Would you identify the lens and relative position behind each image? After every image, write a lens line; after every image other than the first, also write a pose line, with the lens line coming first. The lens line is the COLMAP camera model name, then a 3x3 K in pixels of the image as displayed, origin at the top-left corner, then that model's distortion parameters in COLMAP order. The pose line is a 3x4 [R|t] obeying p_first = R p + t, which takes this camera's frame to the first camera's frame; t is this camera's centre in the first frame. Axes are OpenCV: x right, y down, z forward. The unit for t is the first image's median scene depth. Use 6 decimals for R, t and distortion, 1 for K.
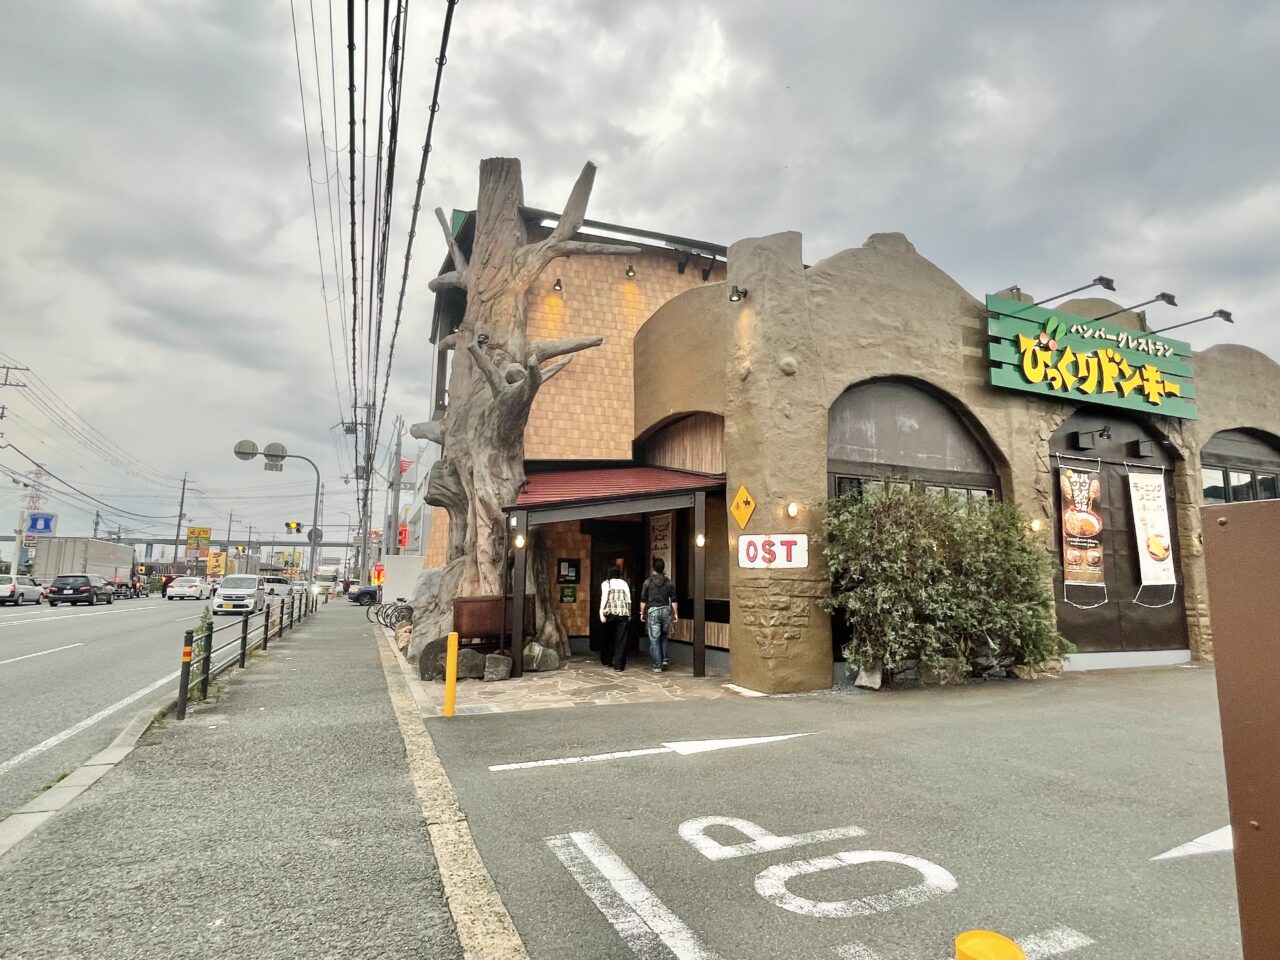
lens RADIAL K [[697.3, 0, 638.6], [0, 697.3, 471.1], [0, 0, 1]] dist [0.001038, -0.000739]
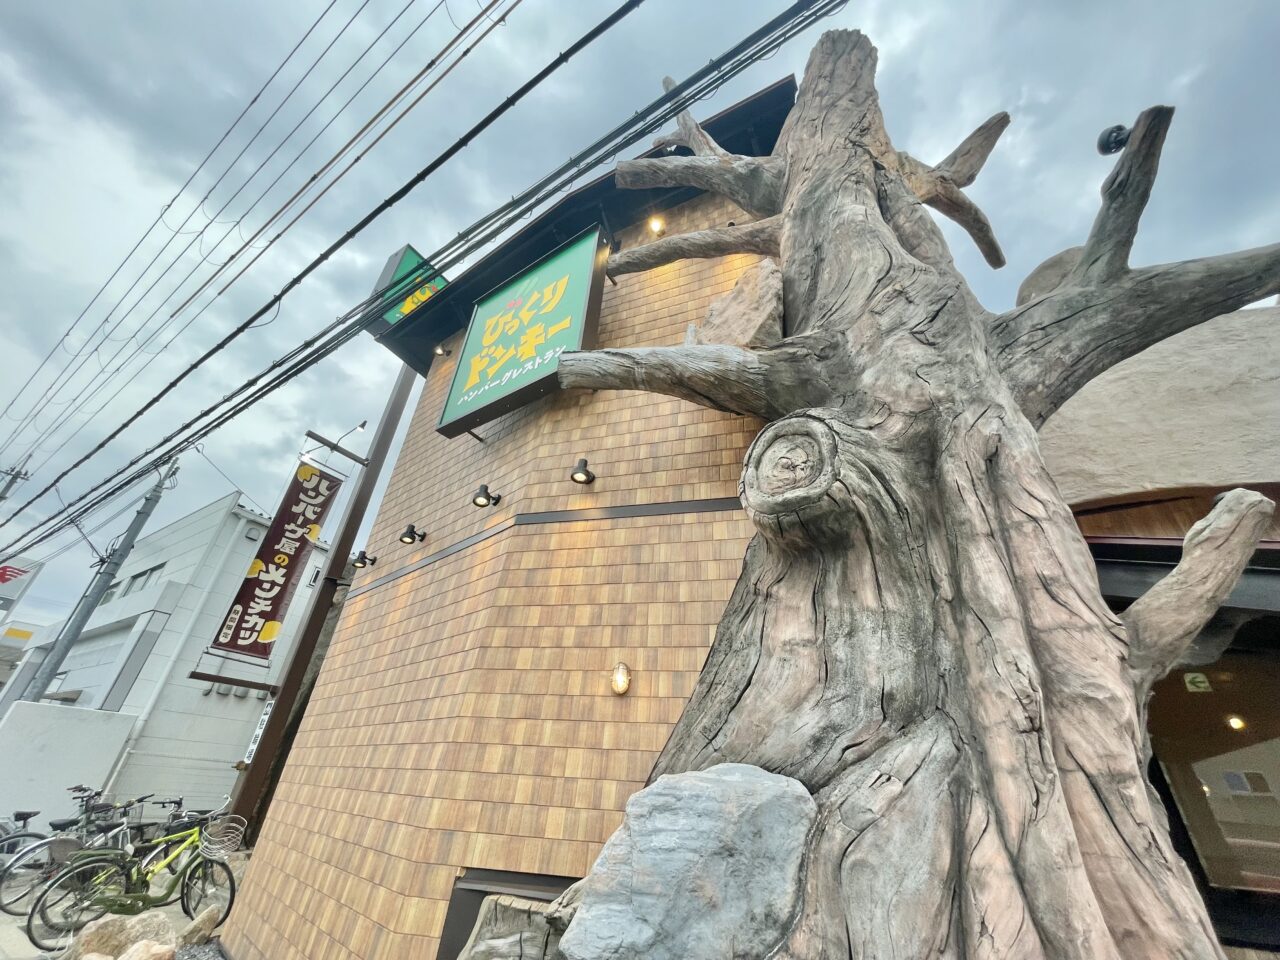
lens RADIAL K [[511.6, 0, 640.0], [0, 511.6, 480.0], [0, 0, 1]] dist [0.000226, 0.000028]
pose [[0.809221, 0.333525, 0.483655, -0.476346], [-0.137354, 0.907825, -0.396217, 0.127369], [-0.571223, 0.254195, 0.780442, 0.898610]]
